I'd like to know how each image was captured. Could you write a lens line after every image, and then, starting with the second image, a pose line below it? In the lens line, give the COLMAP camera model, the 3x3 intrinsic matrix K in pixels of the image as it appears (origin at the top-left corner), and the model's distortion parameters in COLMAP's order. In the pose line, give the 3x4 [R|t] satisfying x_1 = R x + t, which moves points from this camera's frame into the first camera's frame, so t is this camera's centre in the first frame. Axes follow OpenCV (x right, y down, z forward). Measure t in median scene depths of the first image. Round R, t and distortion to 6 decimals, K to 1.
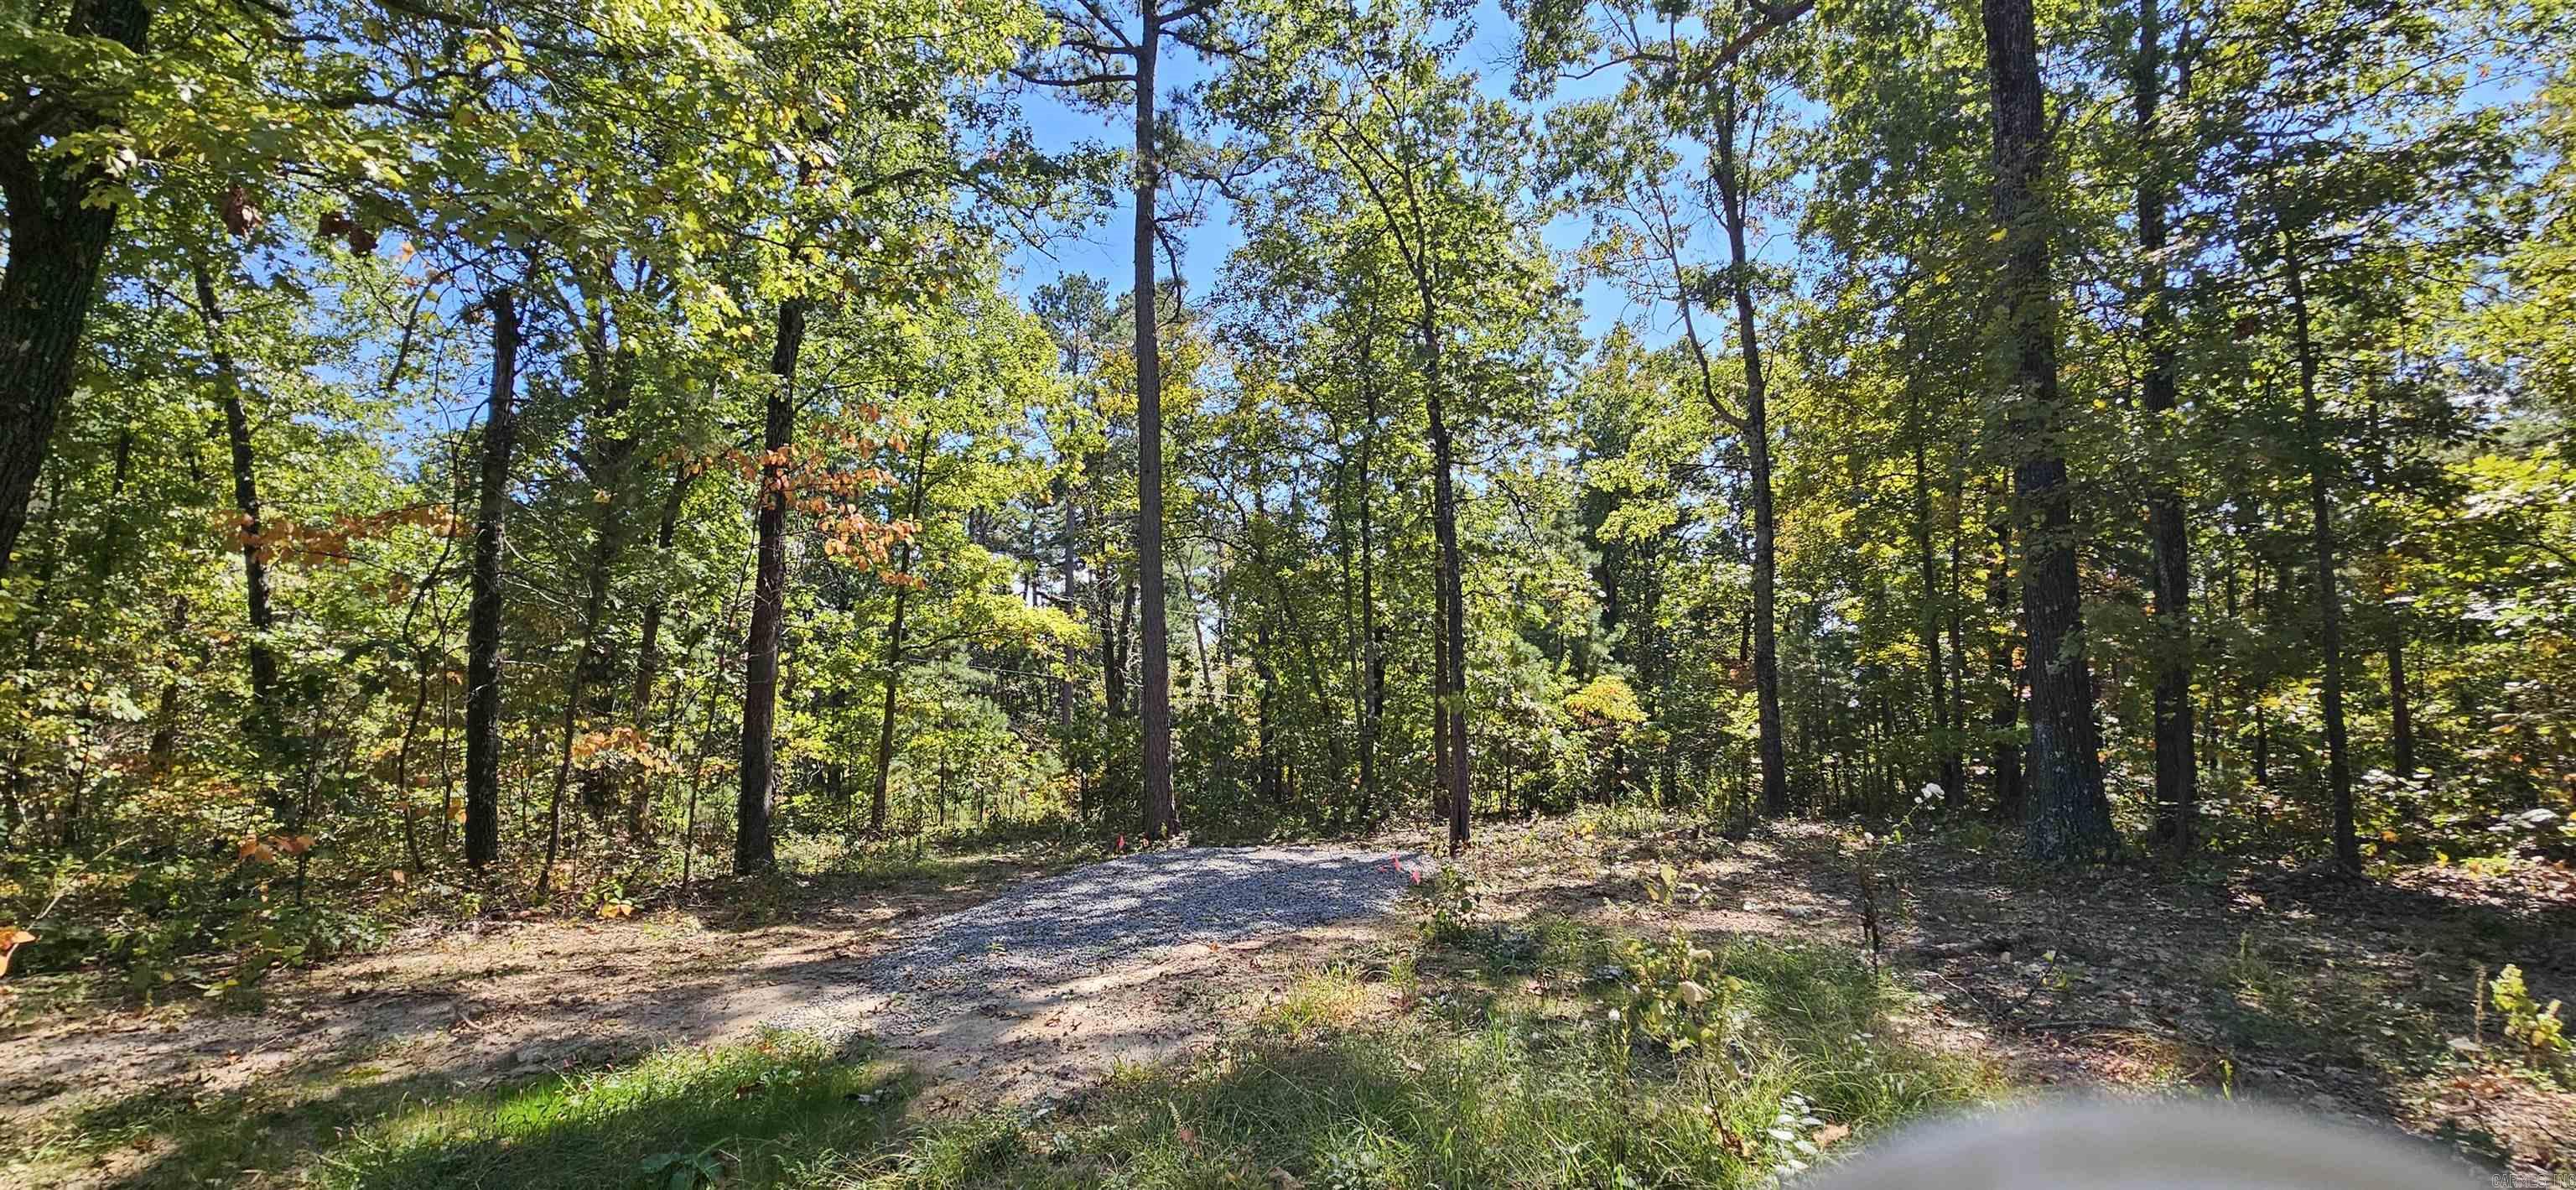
lens RADIAL K [[1050.5, 0, 1296.9], [0, 1050.5, 601.0], [0, 0, 1]] dist [-0.000503, -0.000029]
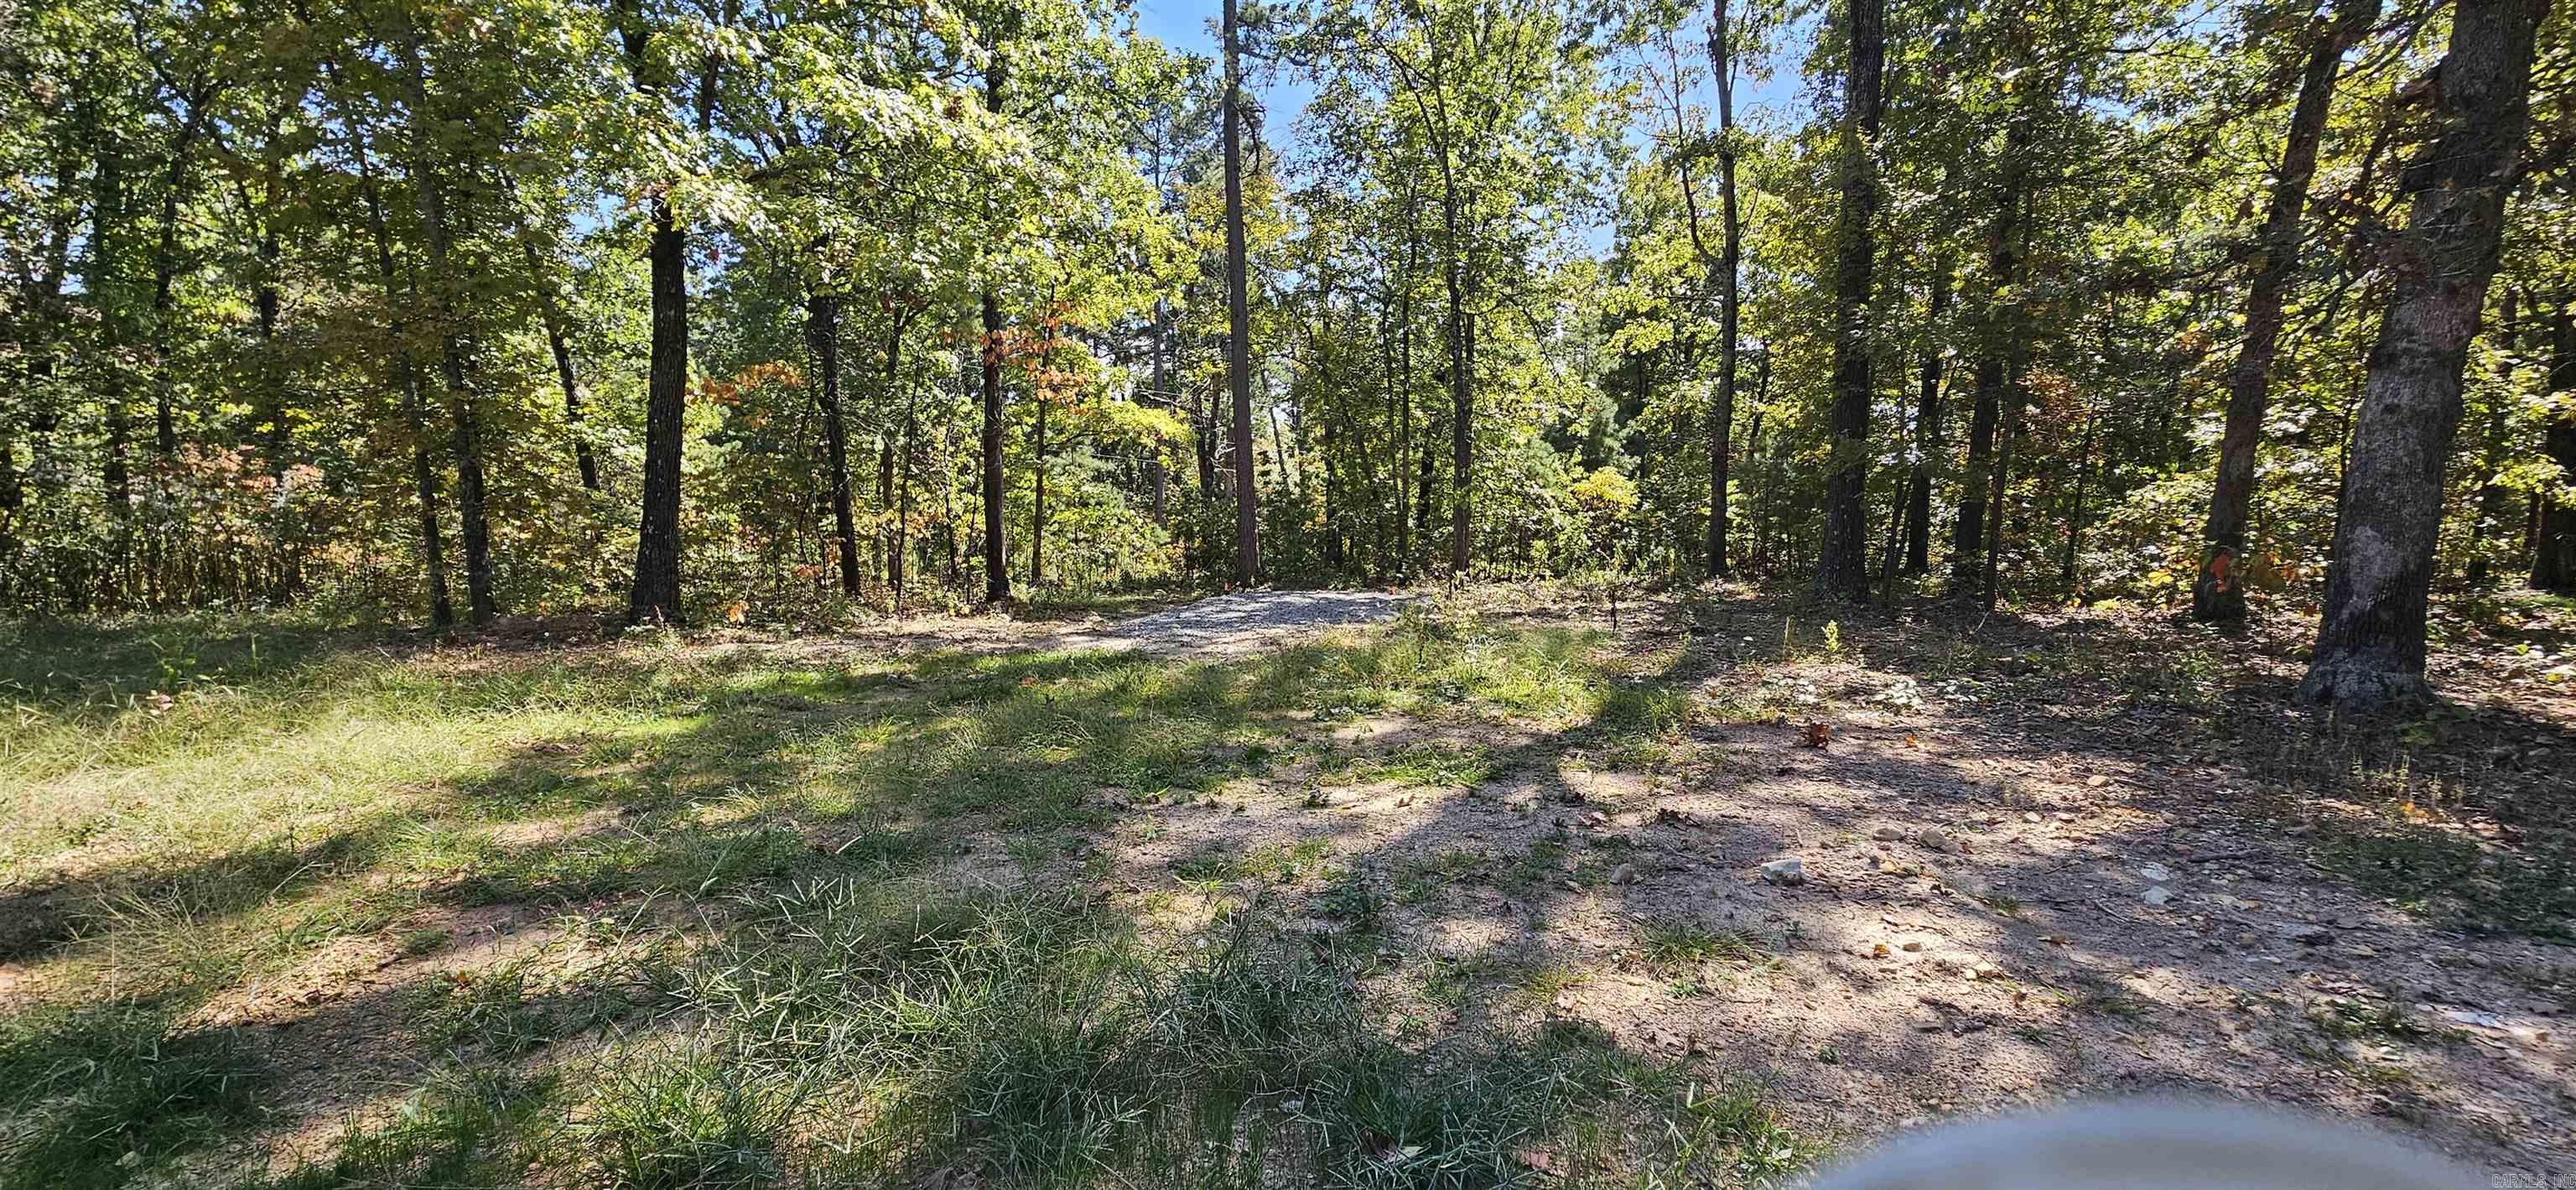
lens RADIAL K [[1050.5, 0, 1296.9], [0, 1050.5, 601.0], [0, 0, 1]] dist [-0.000503, -0.000029]
pose [[0.997443, 0.012574, -0.070355, 0.021329], [0.002715, 0.977026, 0.213102, -0.038542], [0.071418, -0.212748, 0.974494, -0.254287]]
